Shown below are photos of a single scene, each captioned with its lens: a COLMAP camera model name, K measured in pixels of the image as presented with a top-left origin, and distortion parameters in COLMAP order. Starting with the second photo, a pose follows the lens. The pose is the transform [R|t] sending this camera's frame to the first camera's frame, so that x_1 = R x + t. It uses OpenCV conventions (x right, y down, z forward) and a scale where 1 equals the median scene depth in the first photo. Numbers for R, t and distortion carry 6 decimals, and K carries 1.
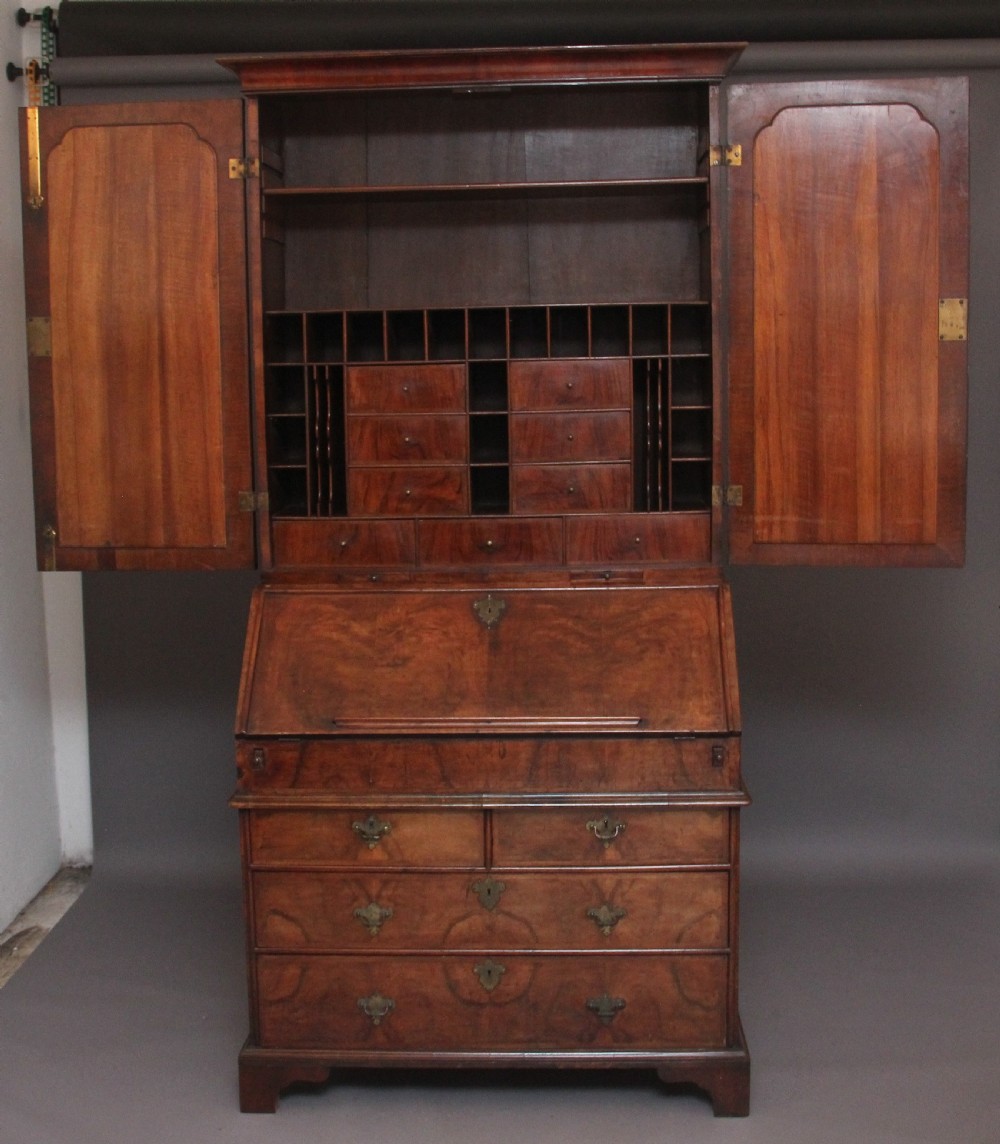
lens RADIAL K [[1601.4, 0, 446.0], [0, 1601.4, 592.8], [0, 0, 1]] dist [-0.147924, 0.000000]
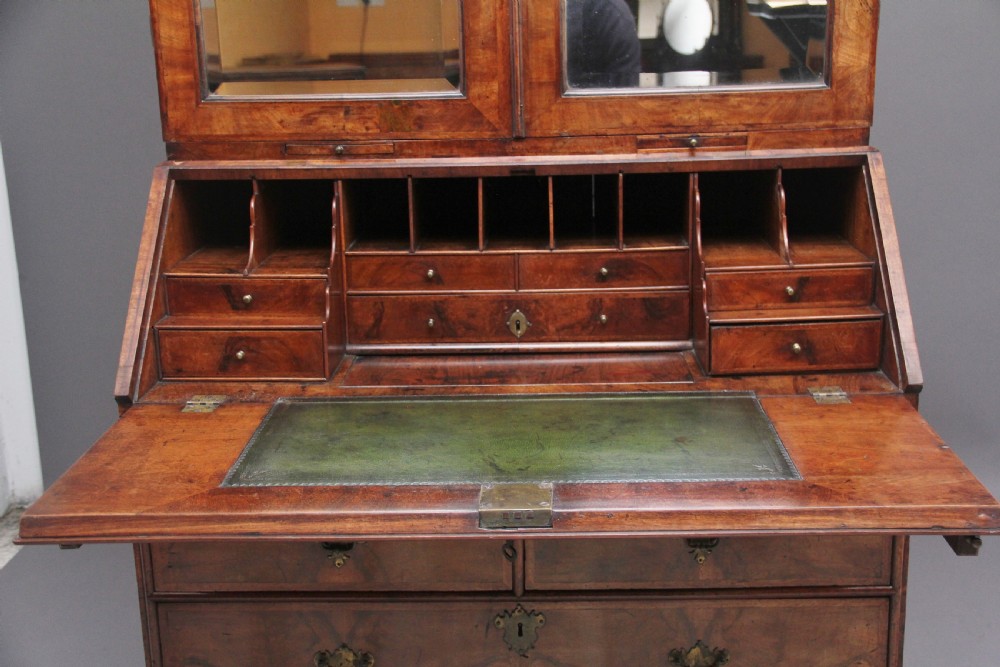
lens RADIAL K [[1222.8, 0, 516.9], [0, 1222.8, 328.4], [0, 0, 1]] dist [0.035511, 0.000000]
pose [[0.999231, -0.013778, 0.036713, 0.008878], [0.009595, 0.993689, 0.111755, 0.008727], [-0.038021, -0.111317, 0.993057, 0.505175]]
